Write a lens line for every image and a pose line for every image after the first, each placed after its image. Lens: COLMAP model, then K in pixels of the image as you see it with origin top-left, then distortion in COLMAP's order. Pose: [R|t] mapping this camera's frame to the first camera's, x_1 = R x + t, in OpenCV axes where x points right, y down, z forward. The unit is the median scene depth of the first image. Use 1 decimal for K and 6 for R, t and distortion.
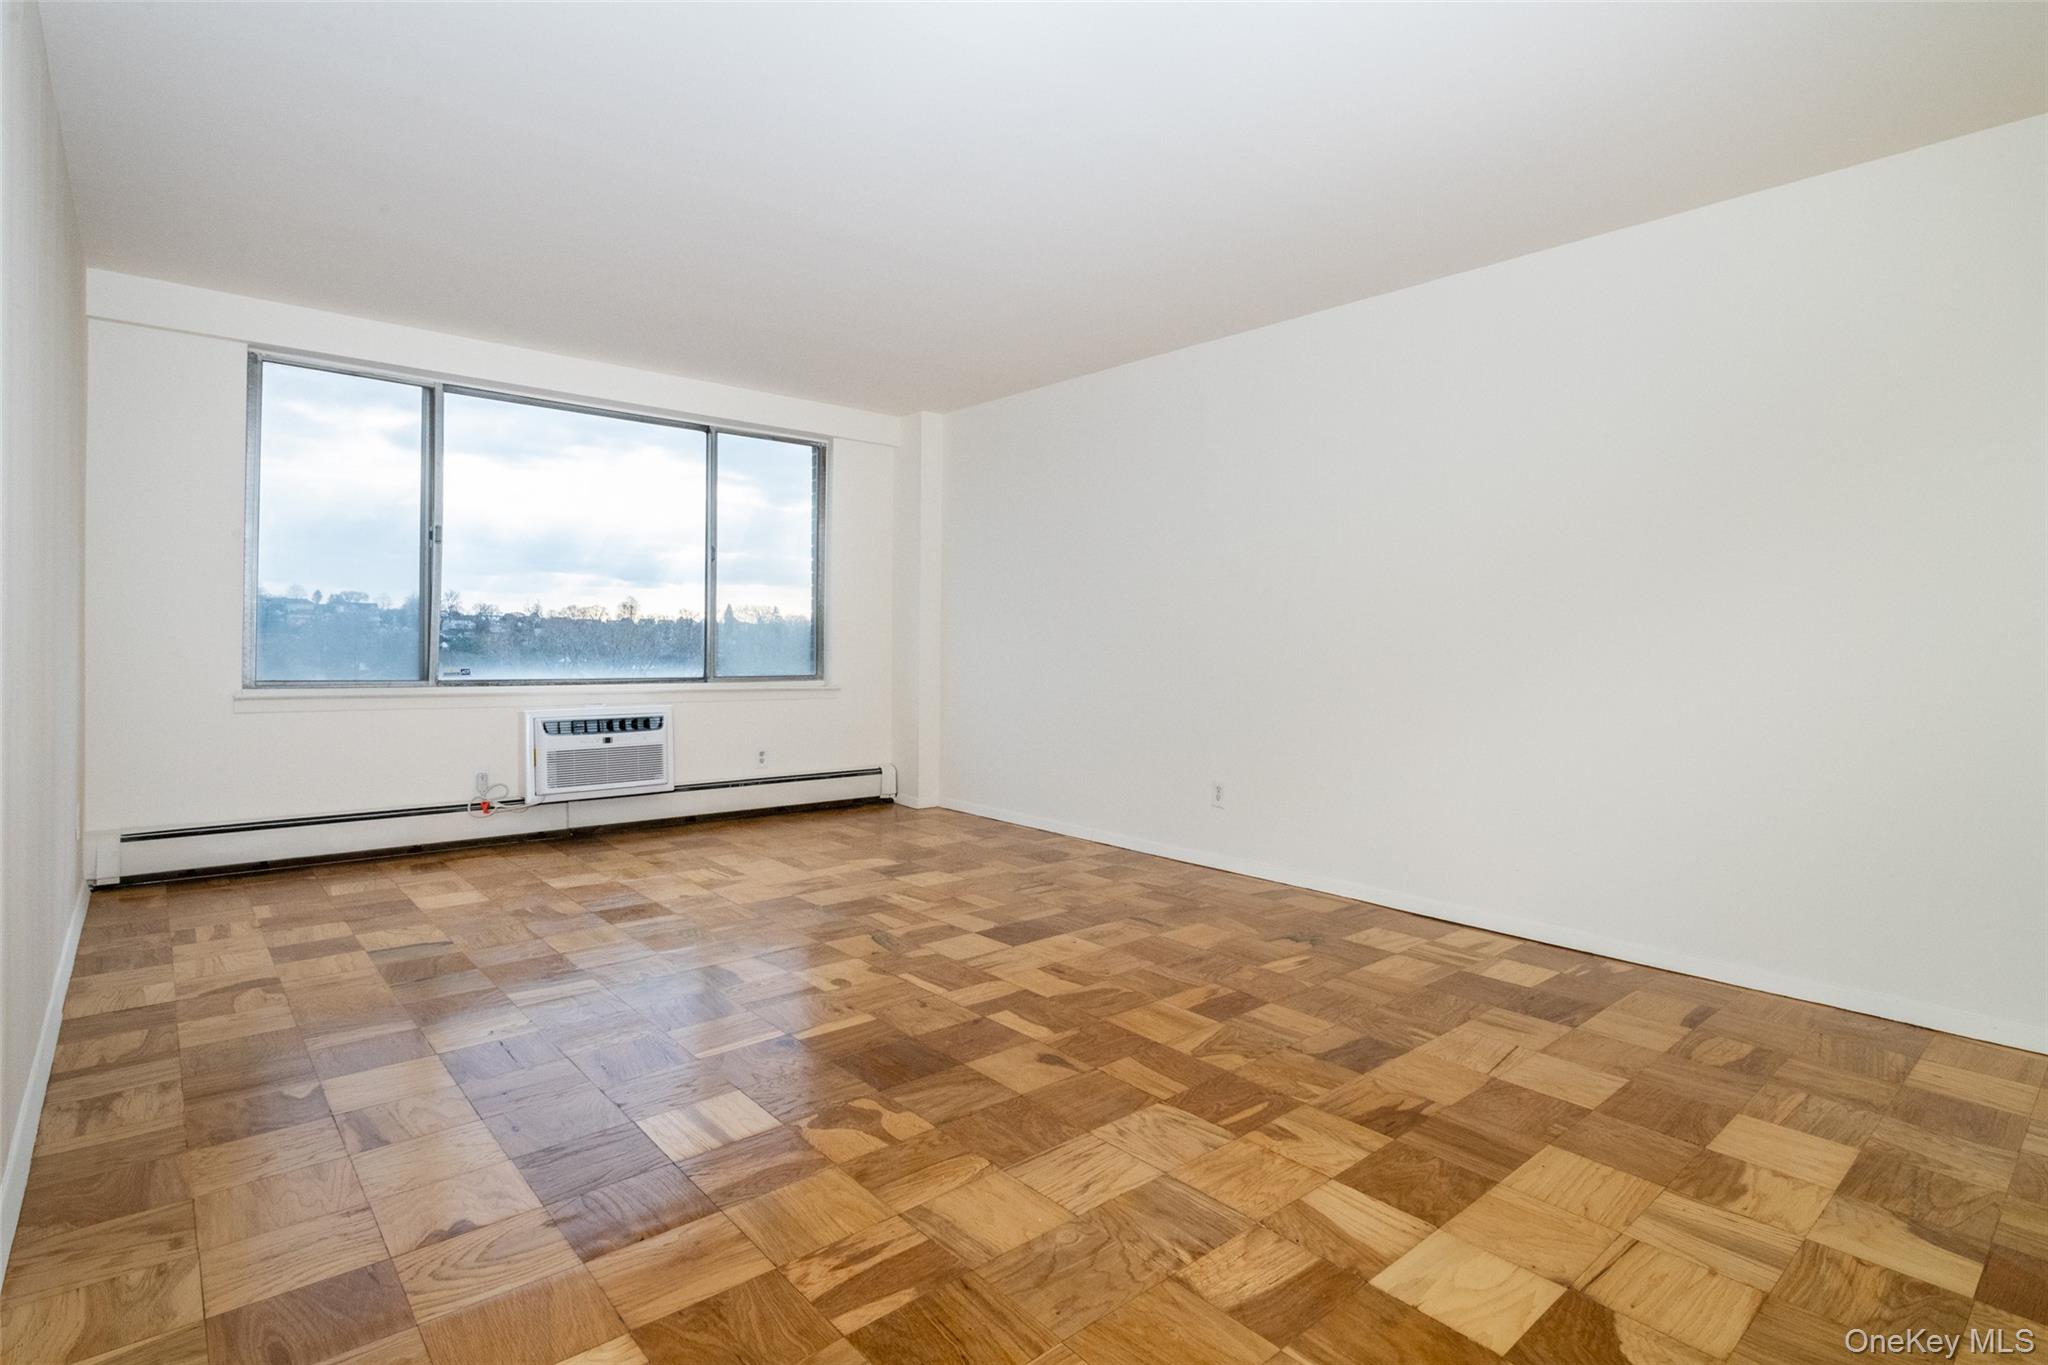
lens RADIAL K [[999.3, 0, 1012.1], [0, 999.3, 676.6], [0, 0, 1]] dist [-0.004705, 0.001317]
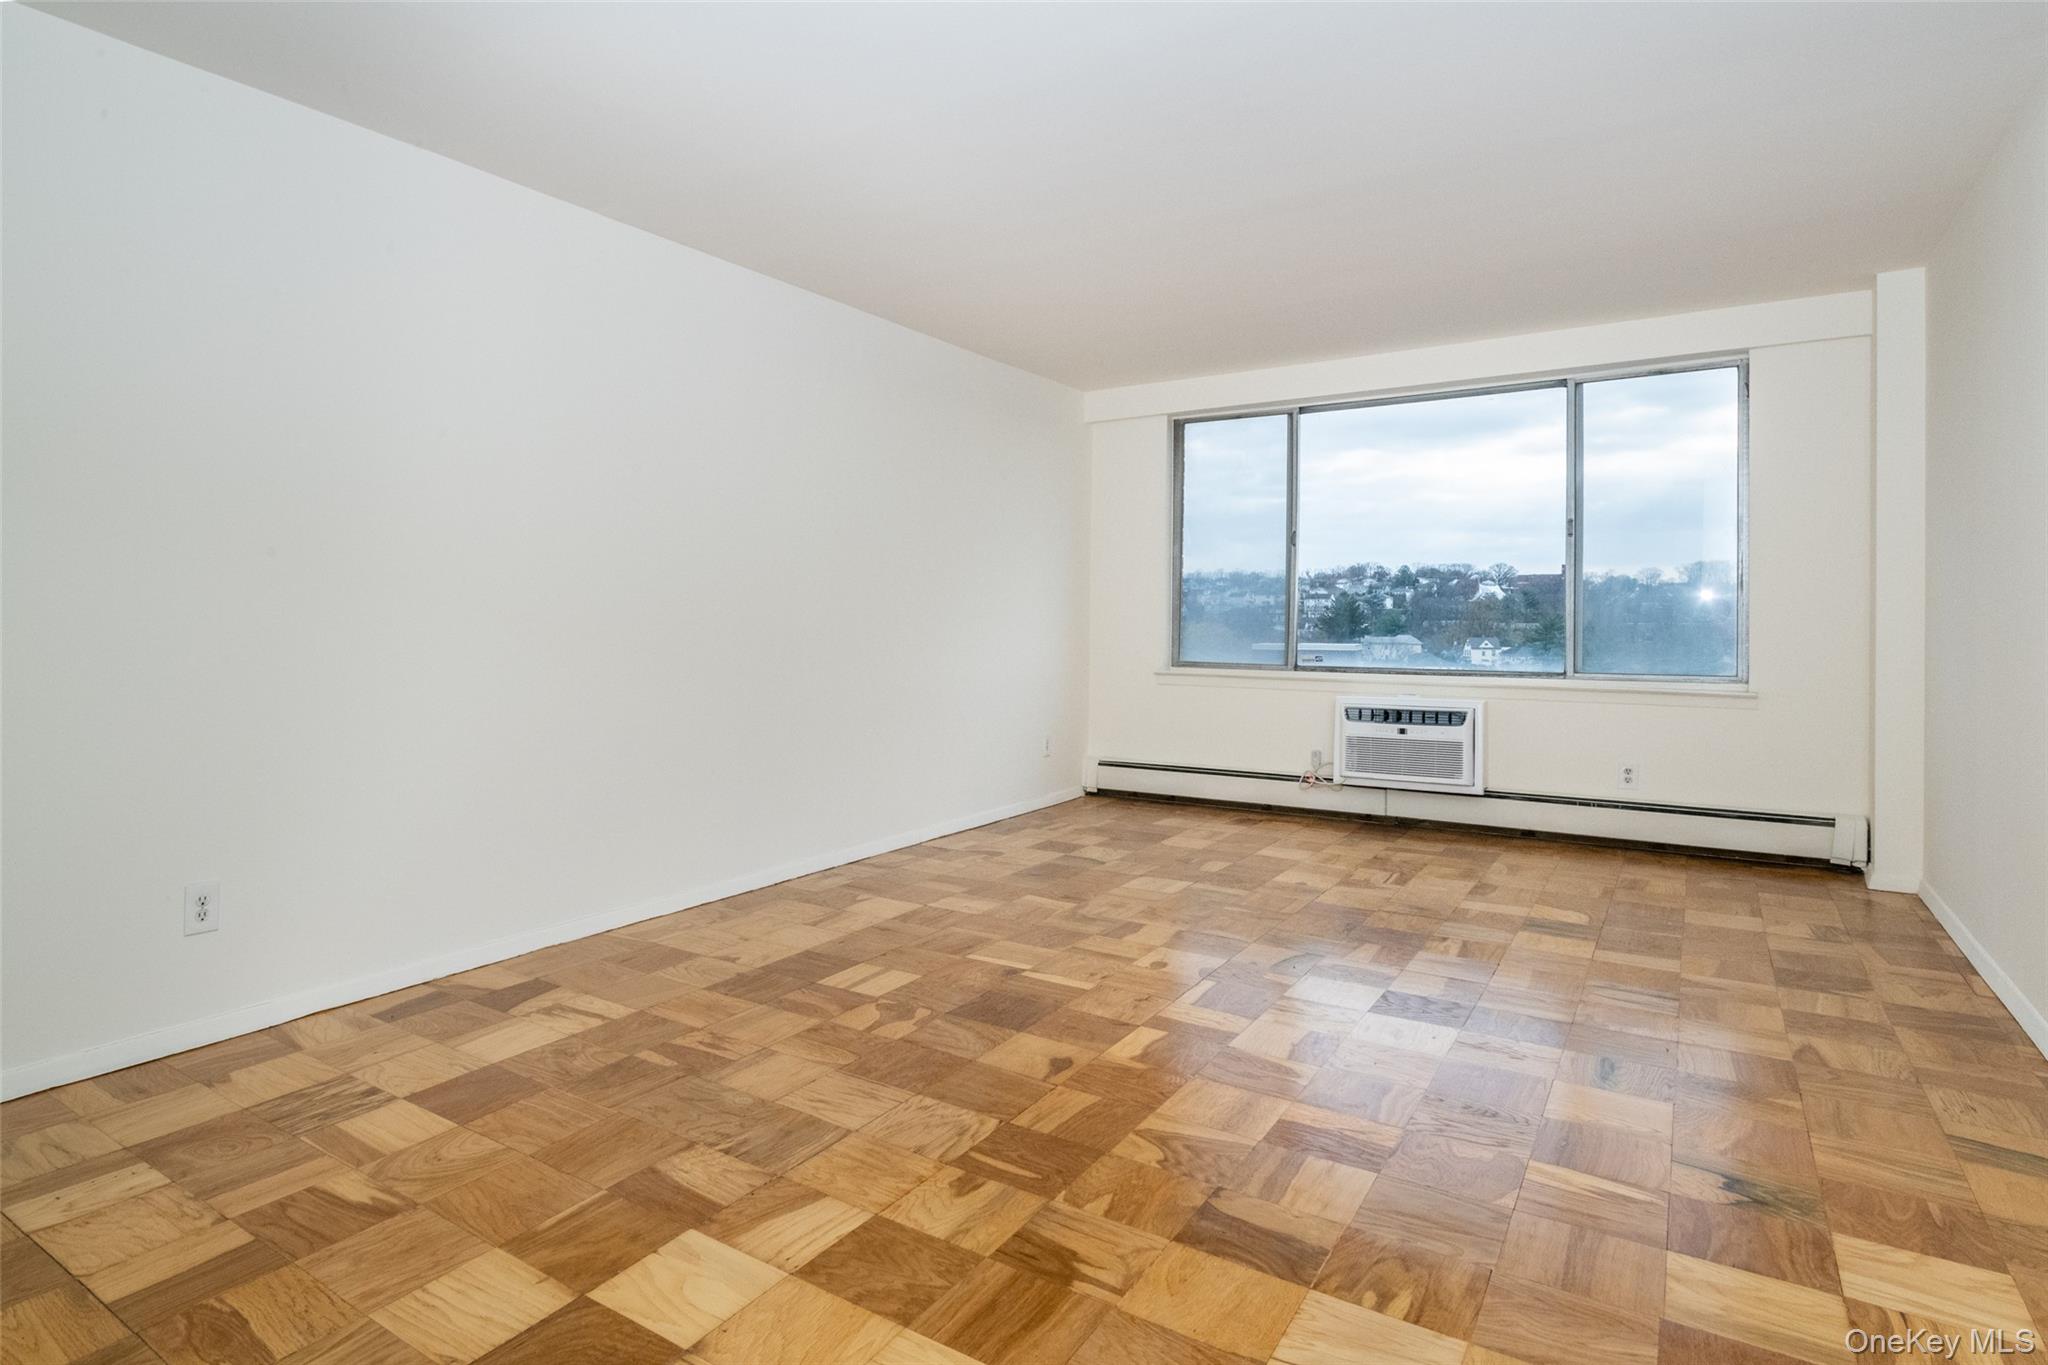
lens RADIAL K [[1113.5, 0, 1064.8], [0, 1113.5, 689.0], [0, 0, 1]] dist [-0.006001, -0.001915]
pose [[0.290568, 0.047581, -0.955671, 0.602597], [-0.030958, 0.998707, 0.040311, -0.014295], [0.956353, 0.017873, 0.291666, 0.386871]]
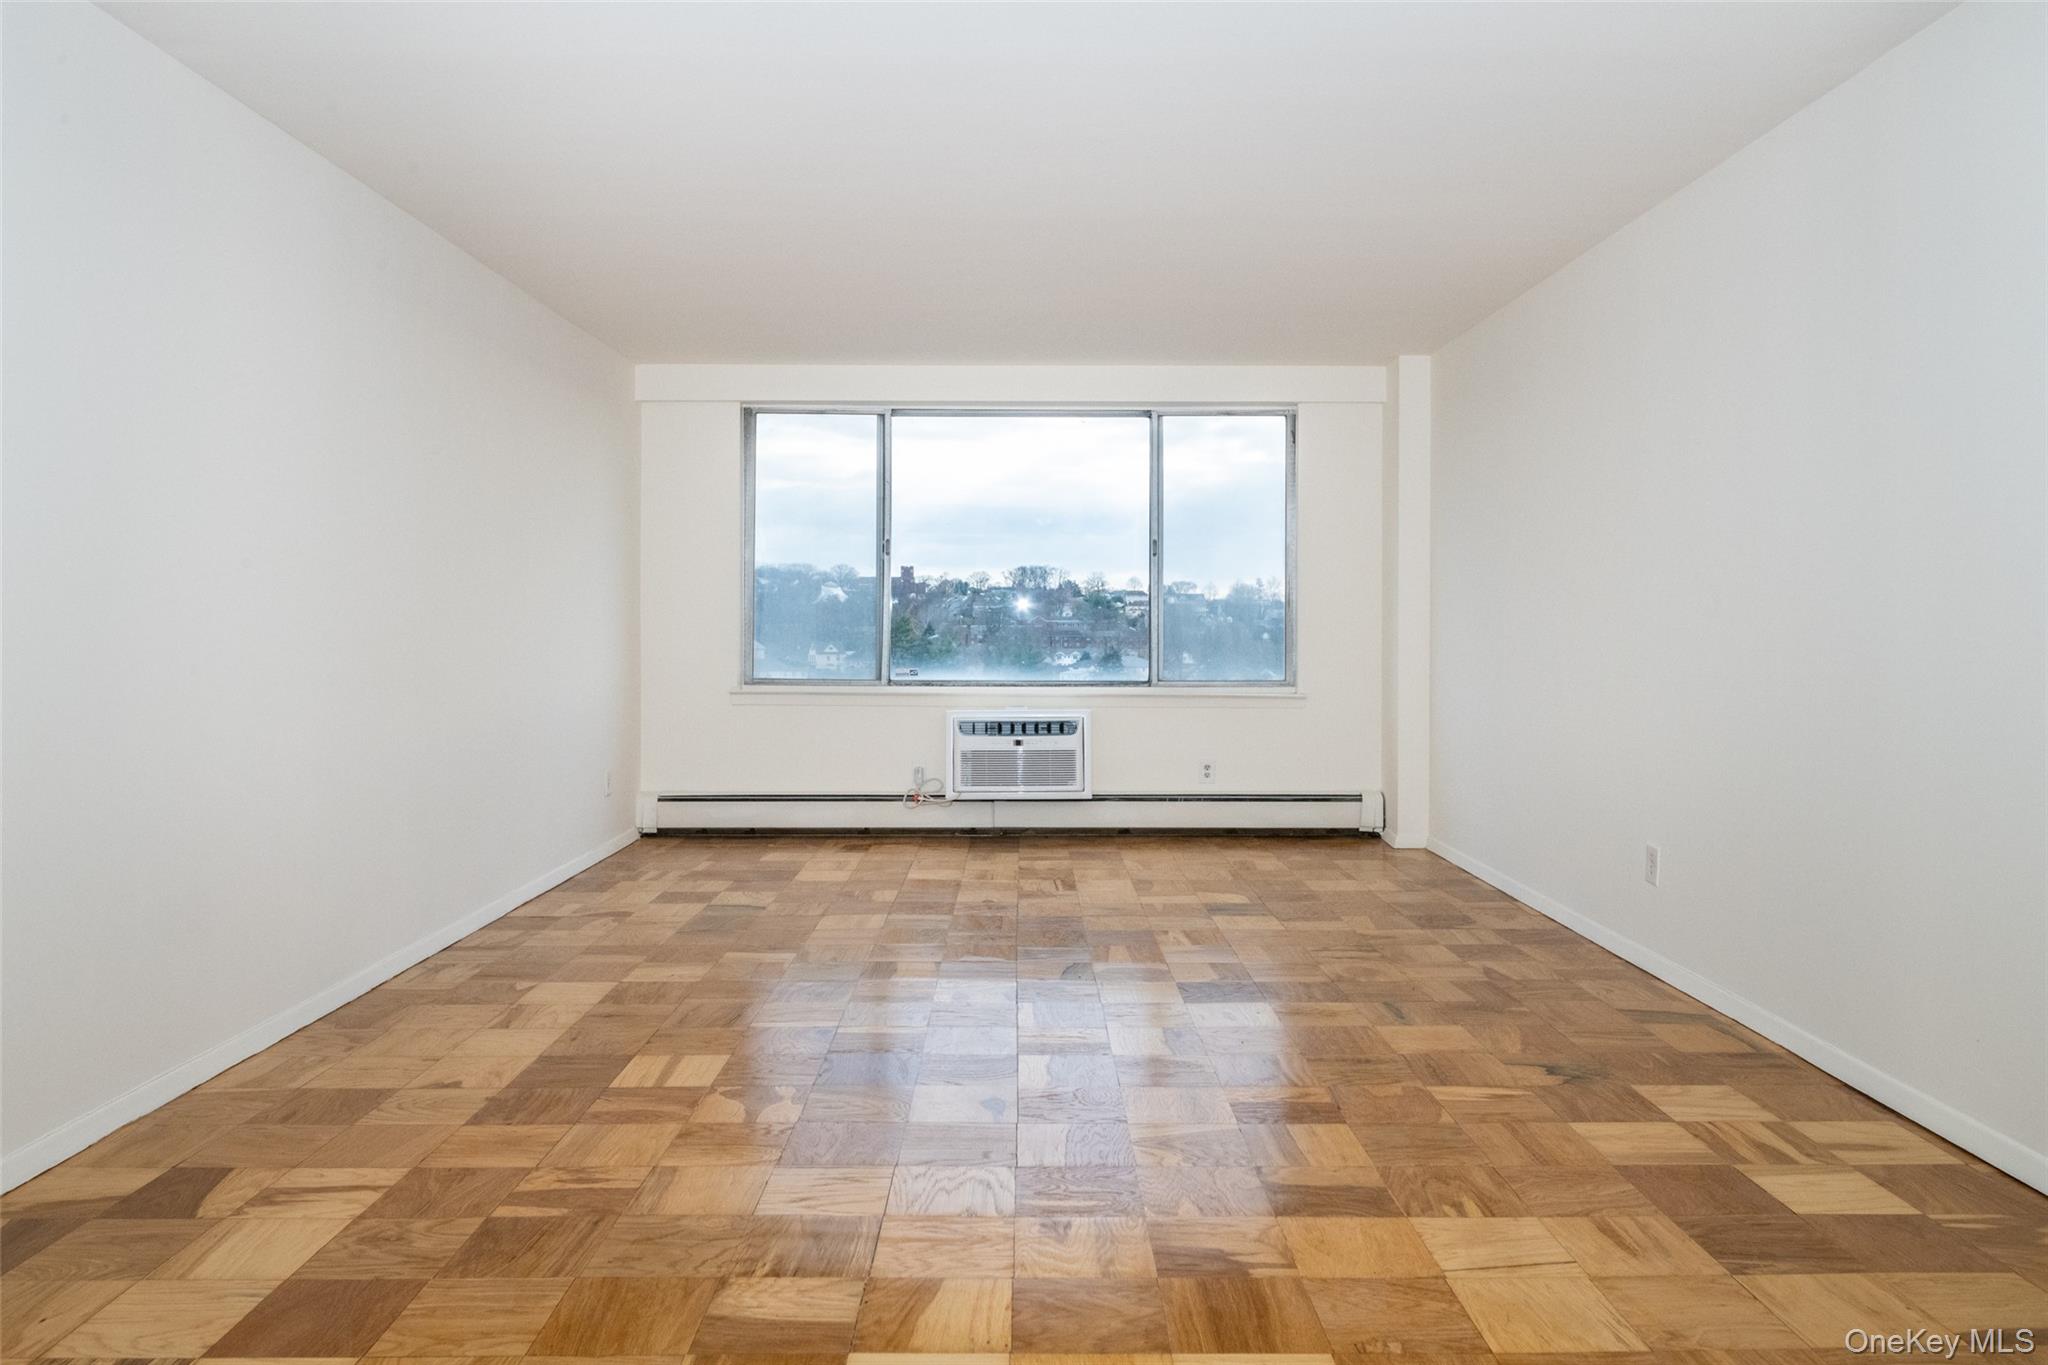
lens RADIAL K [[1241.9, 0, 1090.8], [0, 1241.9, 663.2], [0, 0, 1]] dist [-0.003032, 0.000211]
pose [[0.774864, 0.010138, -0.632046, 0.475464], [-0.015325, 0.999879, -0.002749, -0.014706], [0.631942, 0.011816, 0.774926, 0.088605]]
